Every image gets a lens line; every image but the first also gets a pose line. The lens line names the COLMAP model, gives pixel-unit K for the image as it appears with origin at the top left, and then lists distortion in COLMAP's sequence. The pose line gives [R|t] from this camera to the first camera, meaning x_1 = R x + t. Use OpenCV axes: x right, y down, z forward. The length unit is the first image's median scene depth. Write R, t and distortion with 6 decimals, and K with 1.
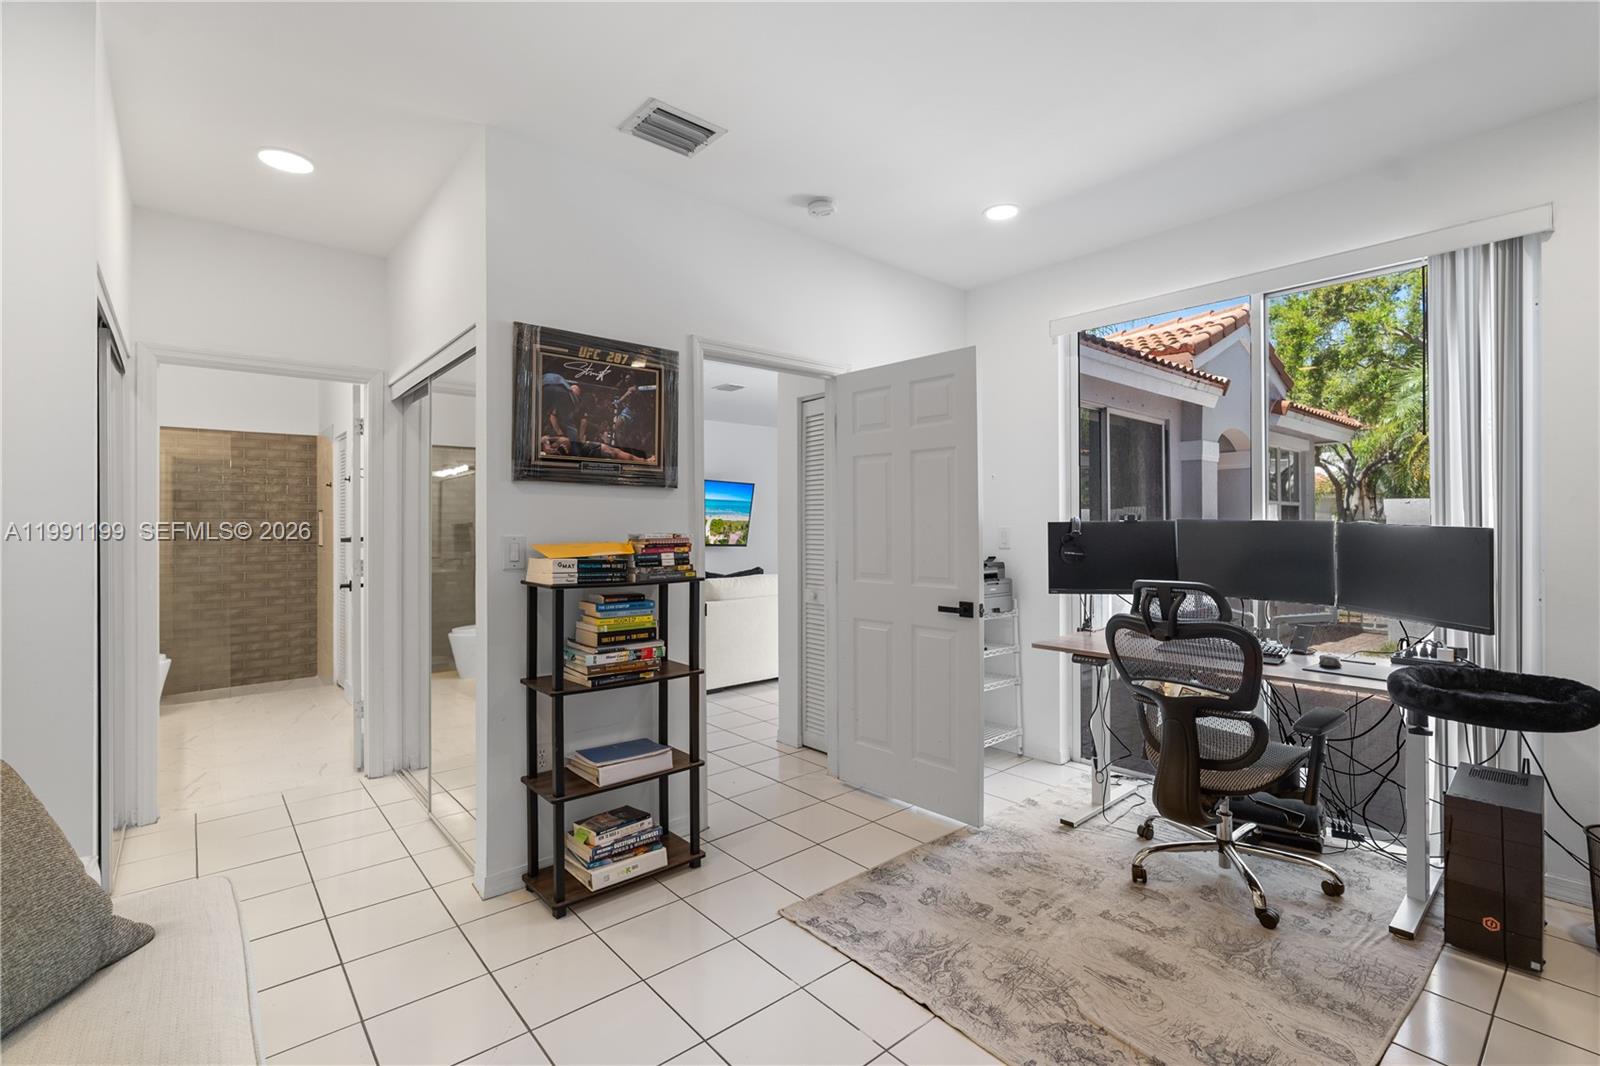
lens RADIAL K [[734.8, 0, 814.8], [0, 734.8, 521.6], [0, 0, 1]] dist [-0.004502, -0.000027]
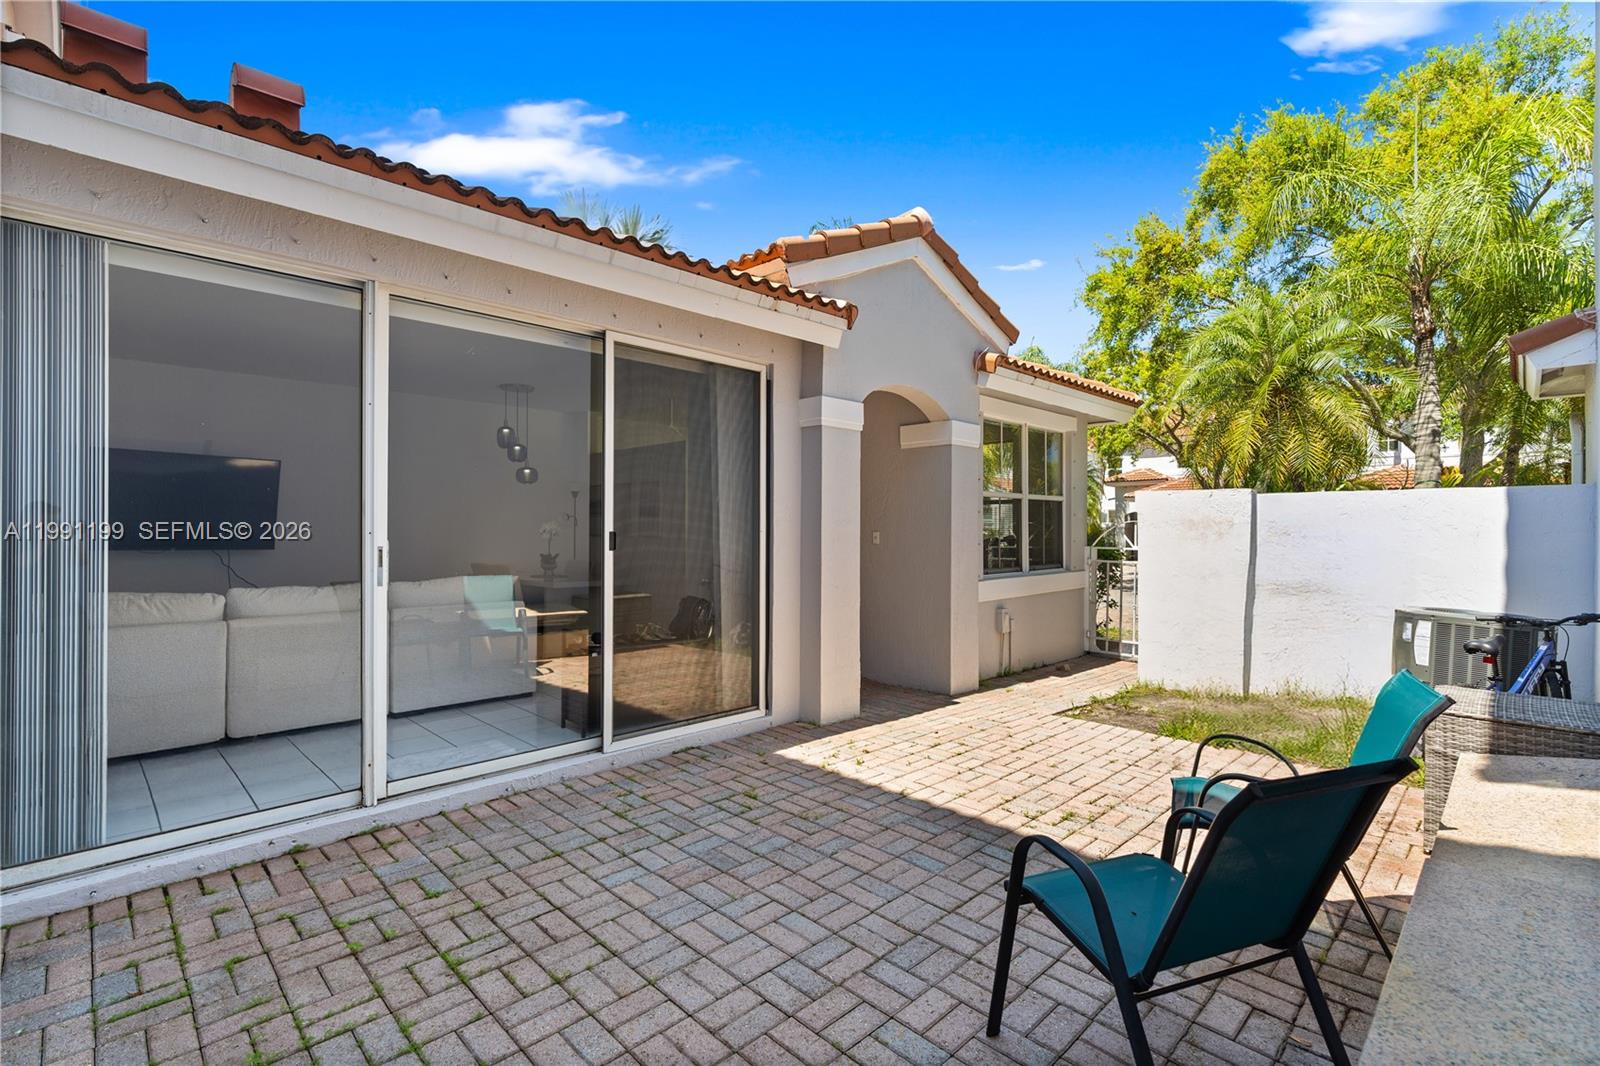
lens RADIAL K [[734.8, 0, 792.4], [0, 734.8, 536.0], [0, 0, 1]] dist [-0.004502, -0.000027]
pose [[0.997936, 0.009606, 0.063496, 0.455169], [-0.011178, 0.999639, 0.024449, 0.003088], [-0.063238, -0.025108, 0.997683, 0.314563]]
